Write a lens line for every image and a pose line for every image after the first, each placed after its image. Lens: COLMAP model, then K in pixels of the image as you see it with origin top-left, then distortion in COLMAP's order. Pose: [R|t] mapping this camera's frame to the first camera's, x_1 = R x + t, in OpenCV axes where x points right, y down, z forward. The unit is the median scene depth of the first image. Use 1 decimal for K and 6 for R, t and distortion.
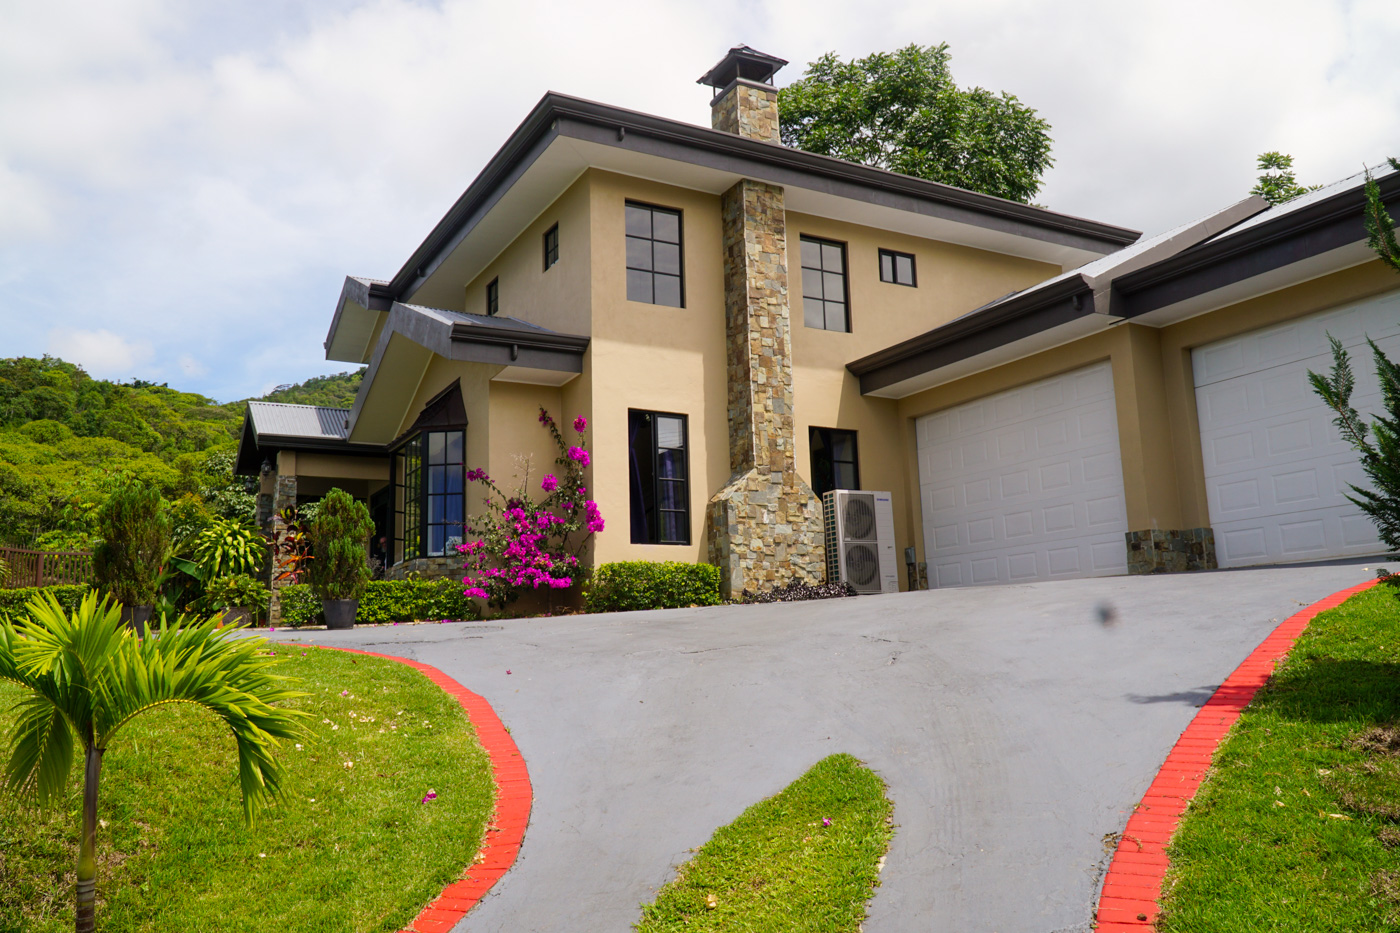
lens RADIAL K [[1095.9, 0, 700.0], [0, 1095.9, 466.5], [0, 0, 1]] dist [0.003388, -0.000749]
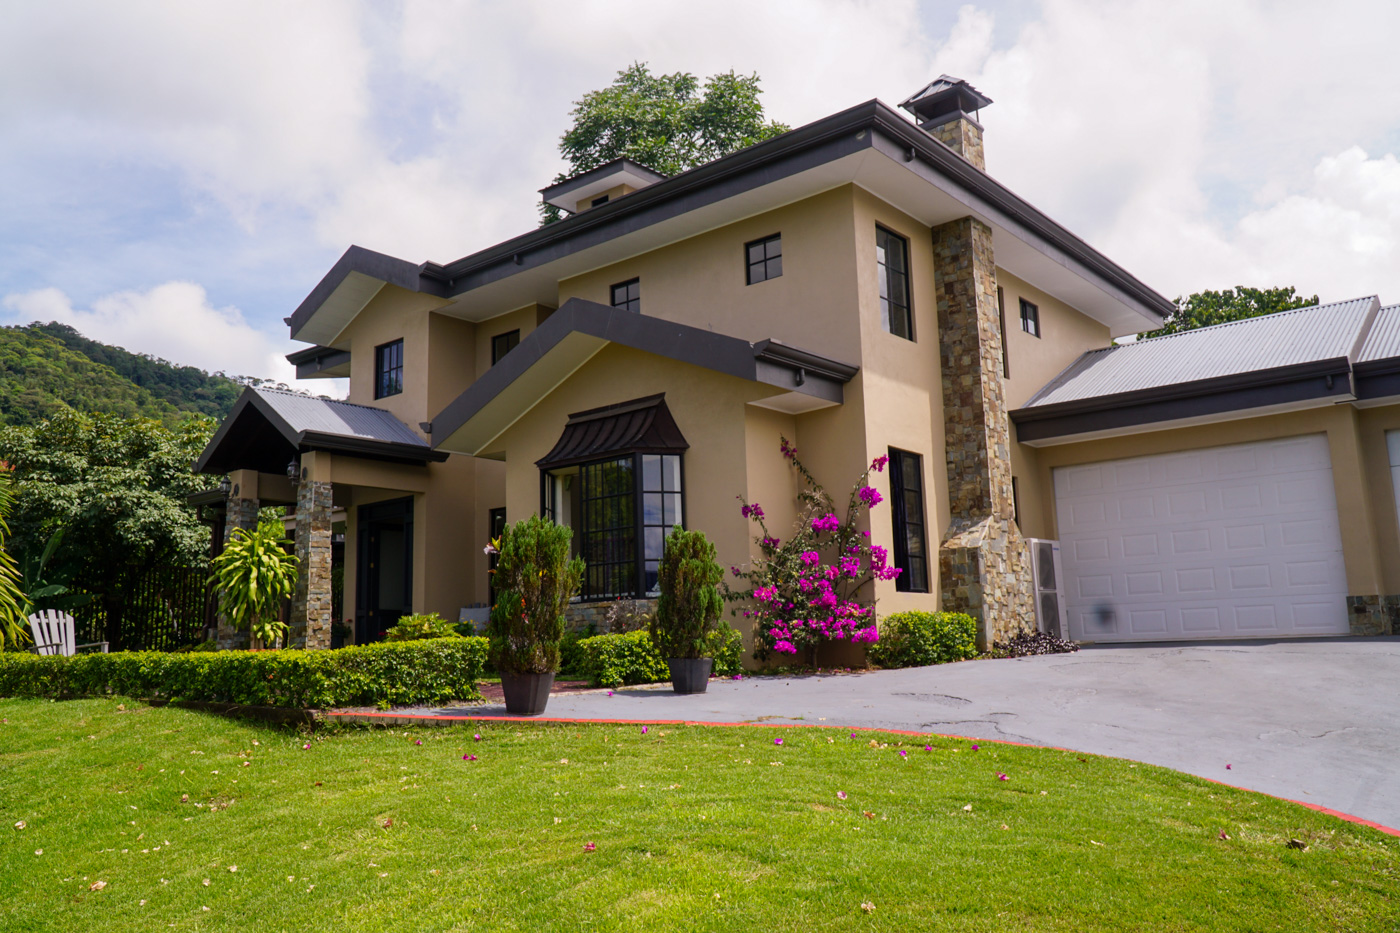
lens RADIAL K [[1095.9, 0, 700.0], [0, 1095.9, 466.5], [0, 0, 1]] dist [0.003388, -0.000749]
pose [[0.940210, 0.061846, 0.334934, -0.508550], [-0.060627, 0.998061, -0.014105, -0.012046], [-0.335157, -0.007044, 0.942136, 0.163735]]
